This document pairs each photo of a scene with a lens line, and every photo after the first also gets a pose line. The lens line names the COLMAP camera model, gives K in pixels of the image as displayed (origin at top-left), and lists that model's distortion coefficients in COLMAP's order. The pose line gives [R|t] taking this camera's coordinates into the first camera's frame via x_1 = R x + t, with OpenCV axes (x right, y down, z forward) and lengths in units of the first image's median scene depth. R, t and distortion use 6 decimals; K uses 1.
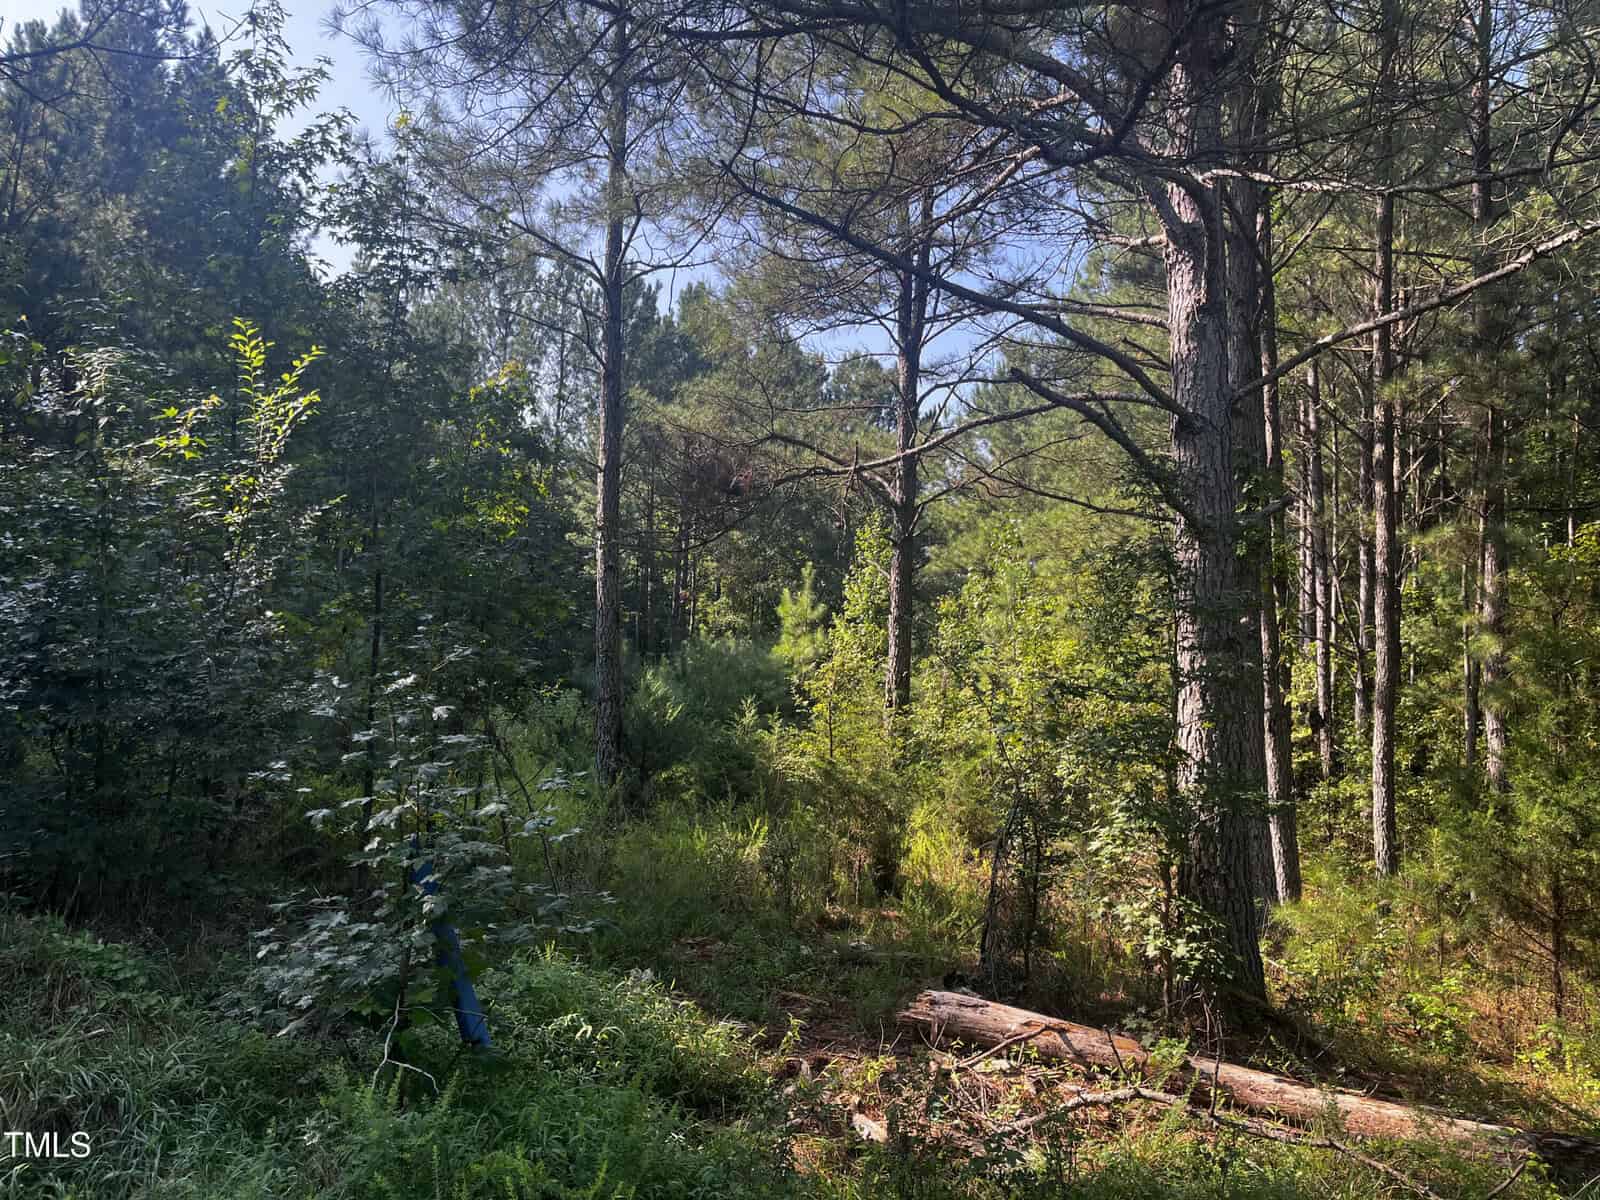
lens RADIAL K [[1197.3, 0, 786.9], [0, 1197.3, 606.1], [0, 0, 1]] dist [0.099578, -0.142347]
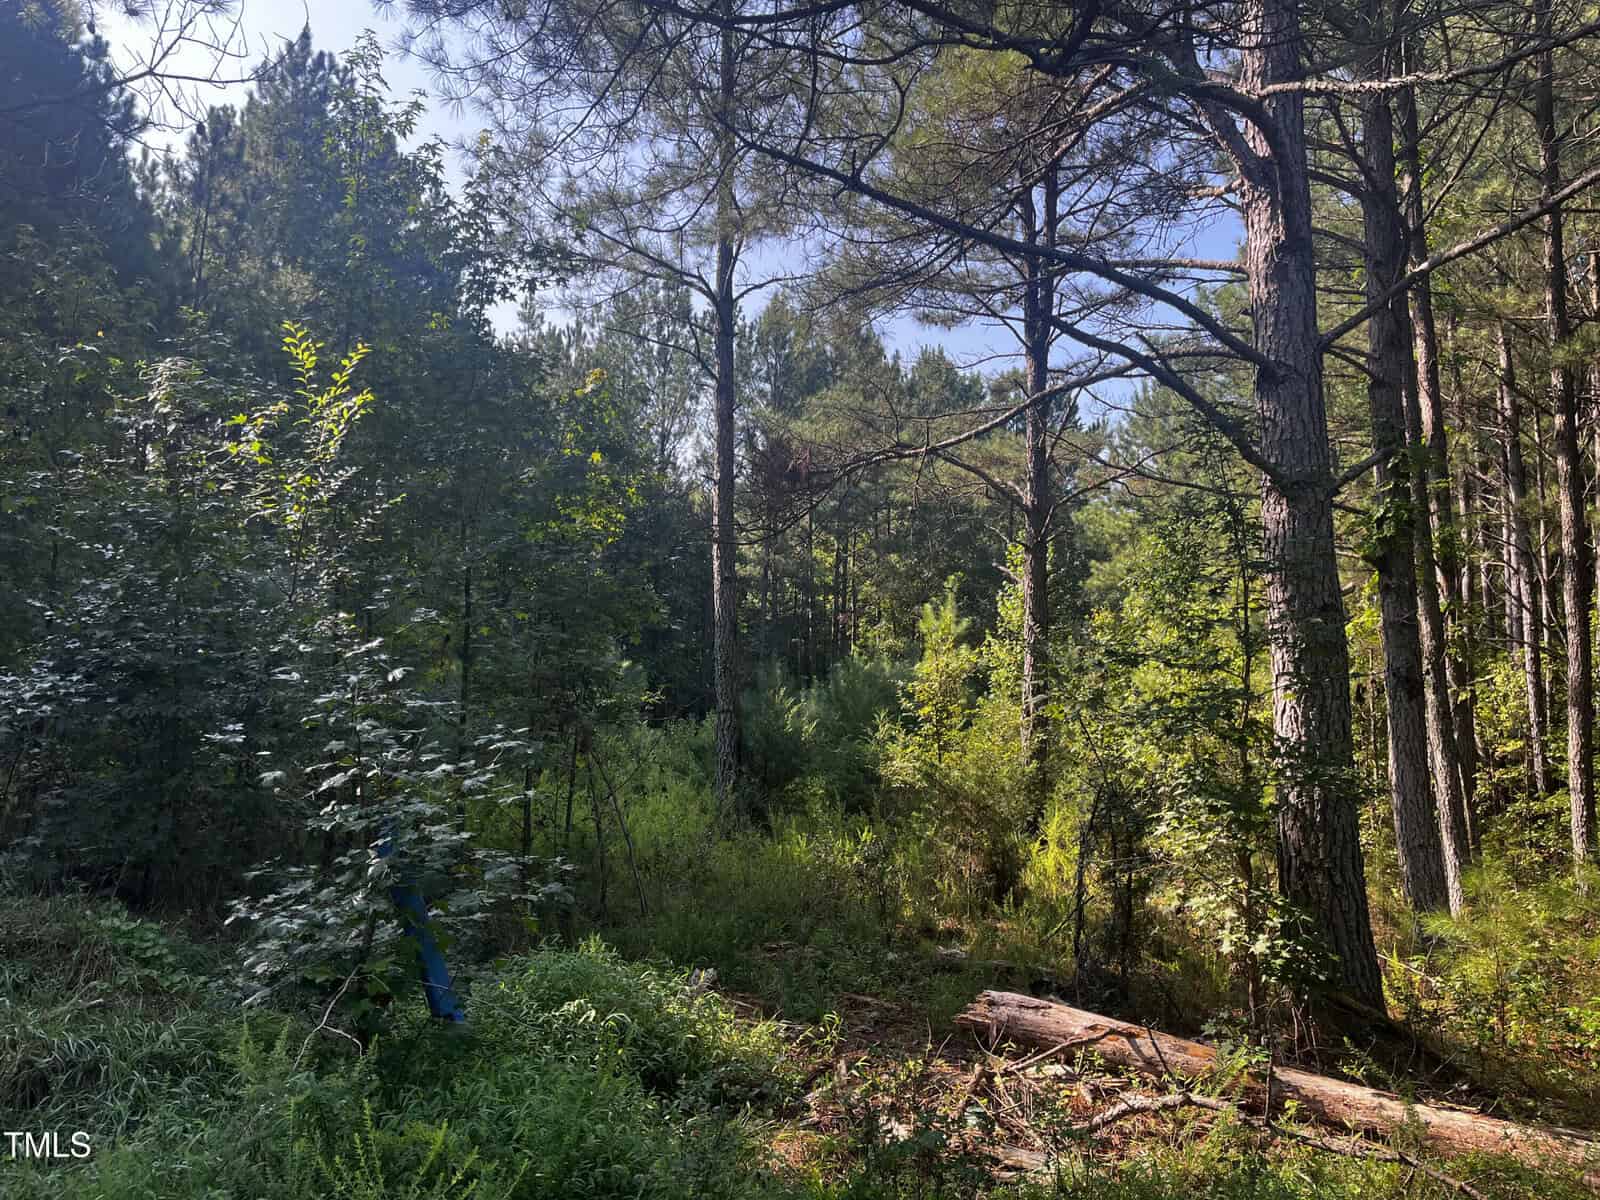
lens RADIAL K [[1195.3, 0, 782.2], [0, 1195.3, 596.8], [0, 0, 1]] dist [0.097411, -0.128073]
pose [[0.988357, -0.032324, -0.148679, 0.095098], [0.027363, 0.999002, -0.035293, 0.039155], [0.149671, 0.030814, 0.988256, 0.045629]]
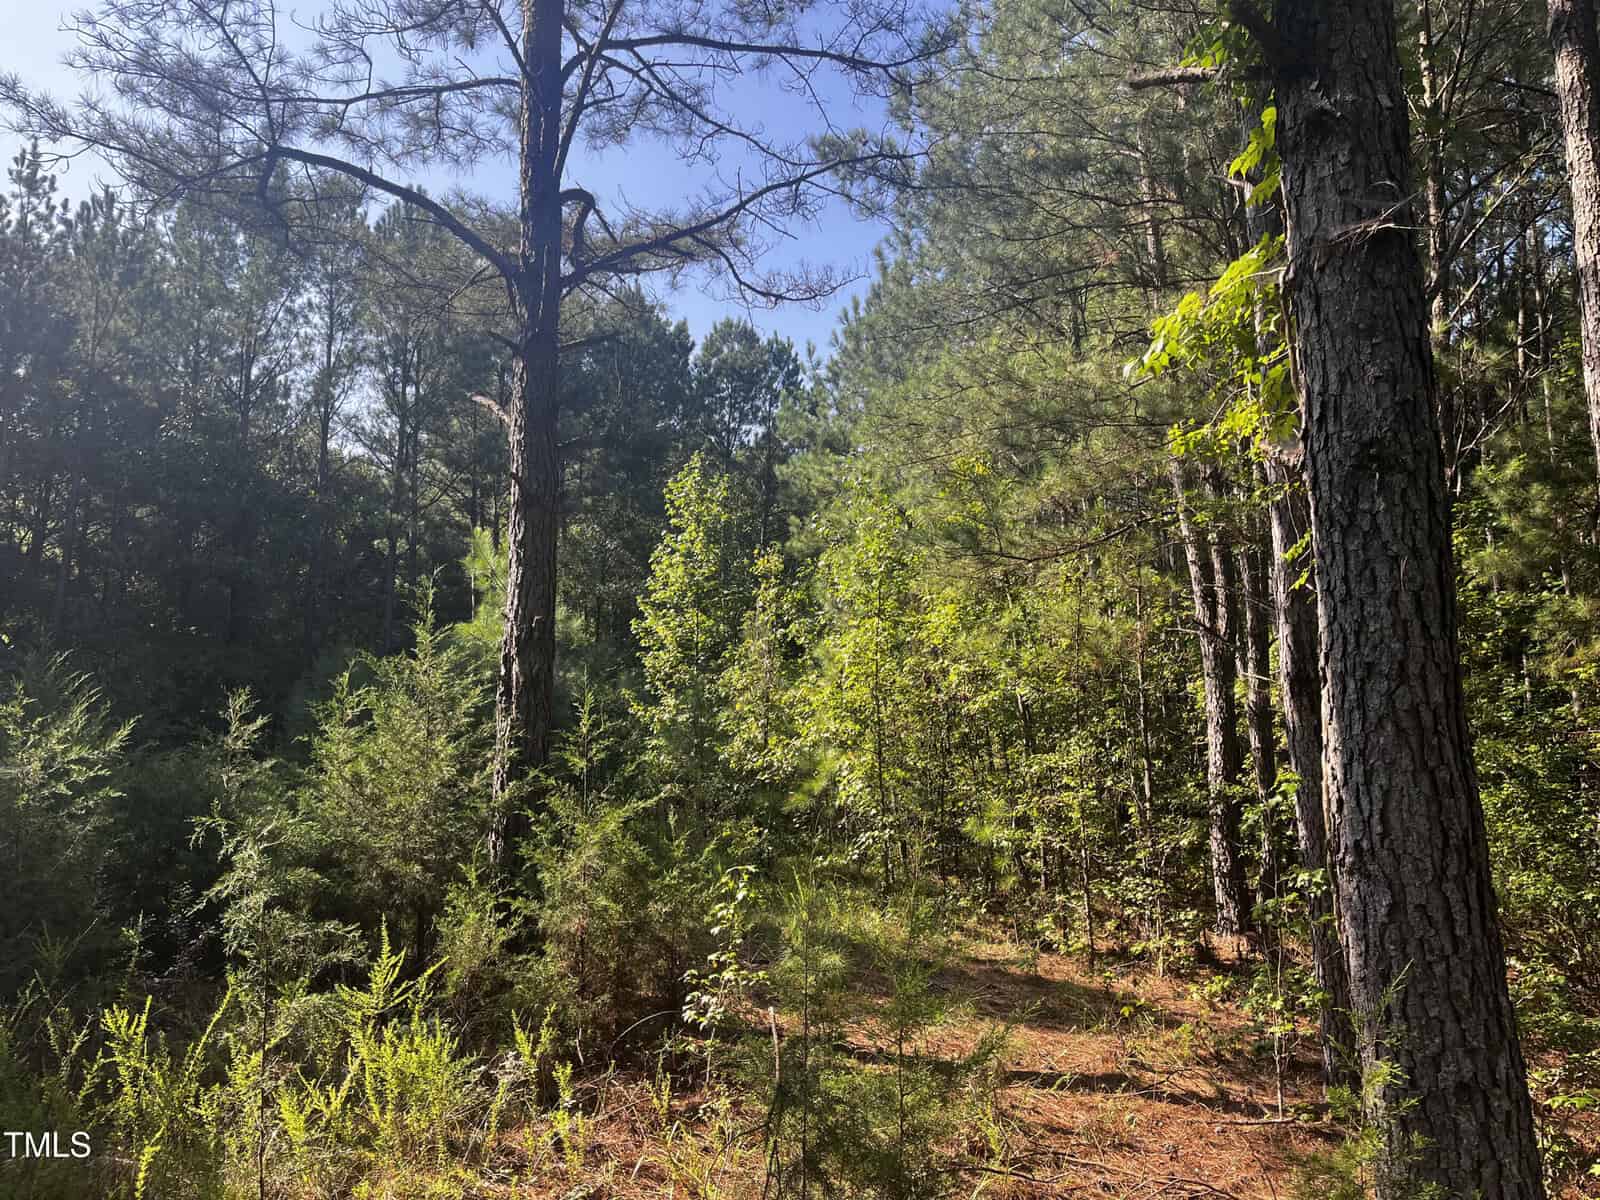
lens RADIAL K [[1228.9, 0, 800.0], [0, 1228.9, 600.0], [0, 0, 1]] dist [0.053101, -0.001165]
pose [[0.997079, -0.038450, 0.065990, 0.413723], [0.040676, 0.998636, -0.032722, 0.168285], [-0.064642, 0.035311, 0.997284, 1.275935]]
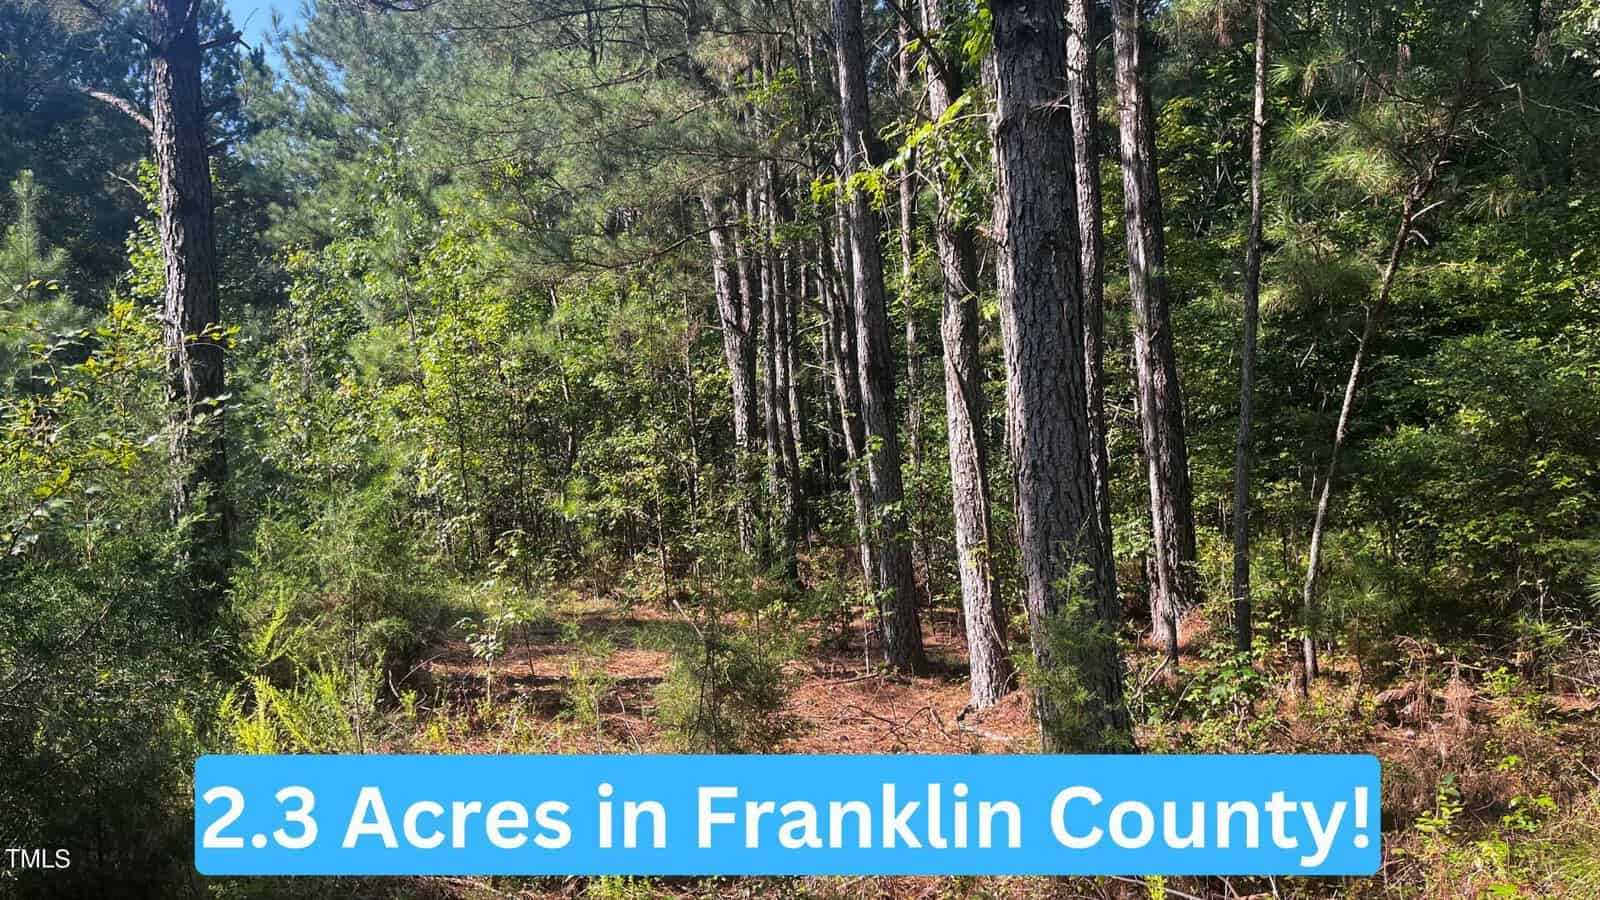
lens RADIAL K [[1210.9, 0, 800.0], [0, 1210.9, 450.0], [0, 0, 1]] dist [0.143818, -0.198528]
pose [[0.871978, -0.098100, 0.479615, 0.153795], [0.047618, 0.992067, 0.116342, 0.145395], [-0.487223, -0.078609, 0.869732, 1.119950]]
